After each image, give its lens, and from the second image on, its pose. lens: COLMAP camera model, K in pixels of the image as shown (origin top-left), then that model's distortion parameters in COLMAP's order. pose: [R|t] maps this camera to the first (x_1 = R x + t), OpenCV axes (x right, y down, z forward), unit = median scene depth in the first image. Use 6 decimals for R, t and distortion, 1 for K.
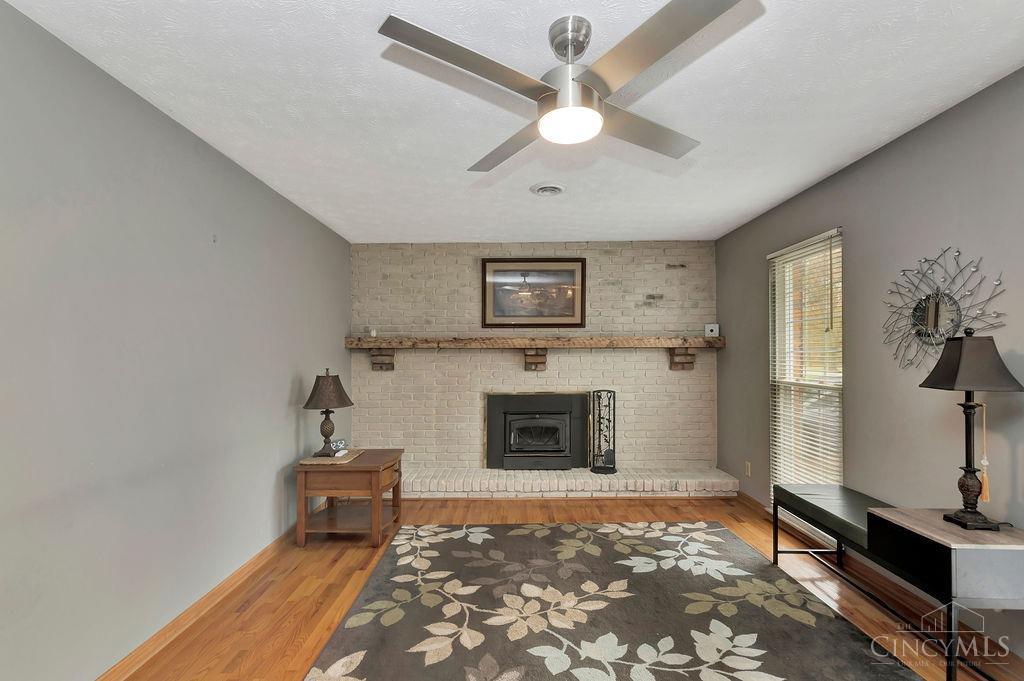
lens RADIAL K [[462.6, 0, 516.8], [0, 462.6, 357.4], [0, 0, 1]] dist [0.004221, 0.000482]
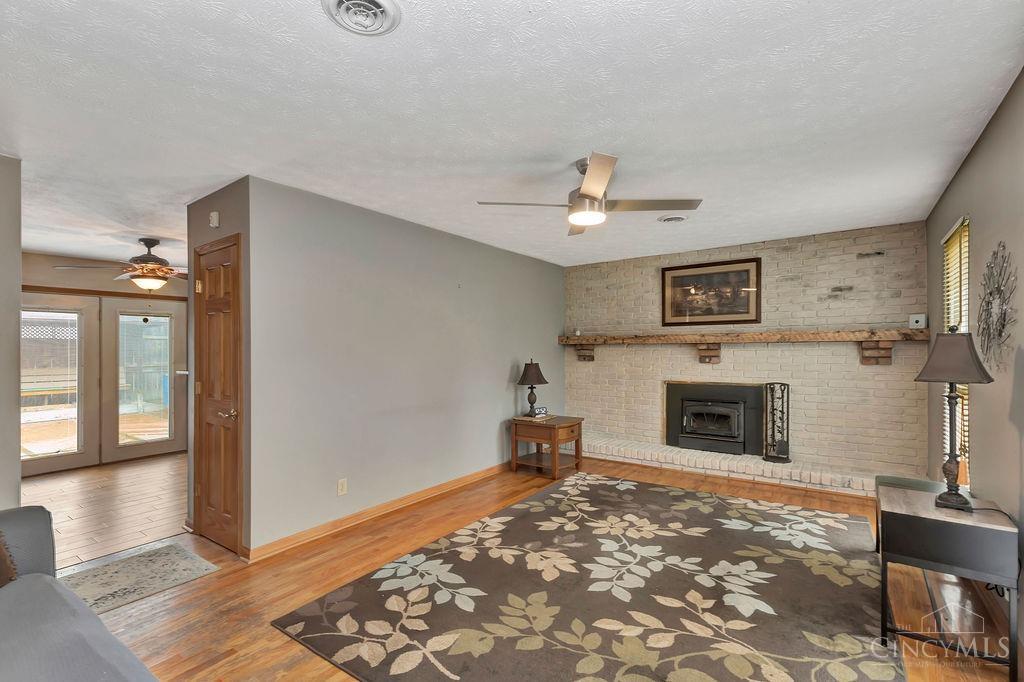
lens RADIAL K [[462.6, 0, 510.8], [0, 462.6, 344.9], [0, 0, 1]] dist [0.004221, 0.000482]
pose [[0.811890, -0.007139, -0.583767, 0.335892], [-0.000052, 0.999924, -0.012301, -0.001804], [0.583811, 0.010017, 0.811828, -0.213986]]
